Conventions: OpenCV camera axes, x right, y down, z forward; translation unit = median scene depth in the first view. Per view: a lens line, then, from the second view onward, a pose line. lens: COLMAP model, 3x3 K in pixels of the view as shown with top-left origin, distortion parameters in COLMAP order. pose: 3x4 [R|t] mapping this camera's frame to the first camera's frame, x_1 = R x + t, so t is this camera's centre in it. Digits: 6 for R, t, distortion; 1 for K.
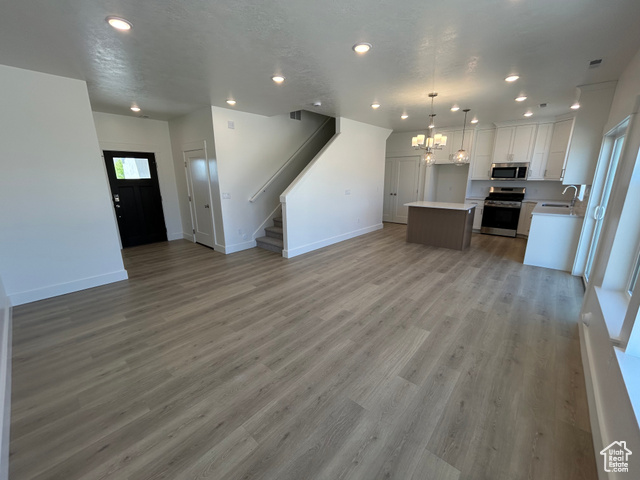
lens RADIAL K [[261.3, 0, 320.0], [0, 261.3, 240.0], [0, 0, 1]] dist [0.000181, 0.000363]
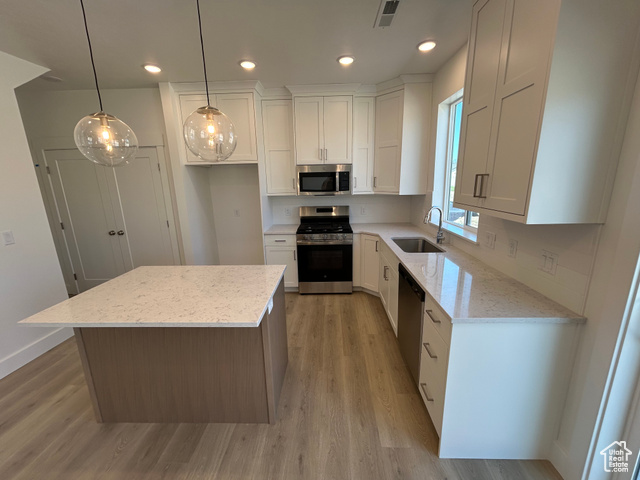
lens RADIAL K [[261.3, 0, 320.0], [0, 261.3, 240.0], [0, 0, 1]] dist [0.000181, 0.000363]
pose [[0.777112, -0.150531, 0.611095, 0.556296], [0.169586, 0.985145, 0.027014, -0.237956], [-0.606084, 0.082640, 0.791096, 0.898329]]
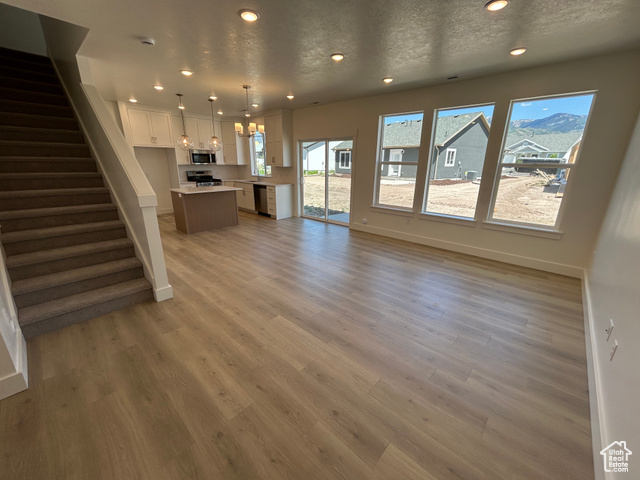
lens RADIAL K [[261.3, 0, 320.0], [0, 261.3, 240.0], [0, 0, 1]] dist [0.000181, 0.000363]
pose [[0.027166, -0.283957, 0.958452, -0.795342], [0.236645, 0.933379, 0.269822, -0.165790], [-0.971216, 0.219483, 0.092553, 0.710276]]
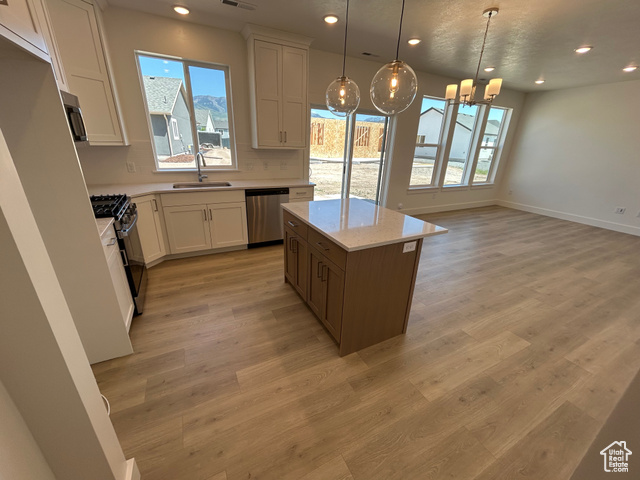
lens RADIAL K [[261.3, 0, 320.0], [0, 261.3, 240.0], [0, 0, 1]] dist [0.000181, 0.000363]
pose [[-0.929922, -0.153739, 0.334078, 0.503011], [0.063141, 0.828190, 0.556880, -0.462104], [-0.362295, 0.538949, -0.760445, 1.867321]]
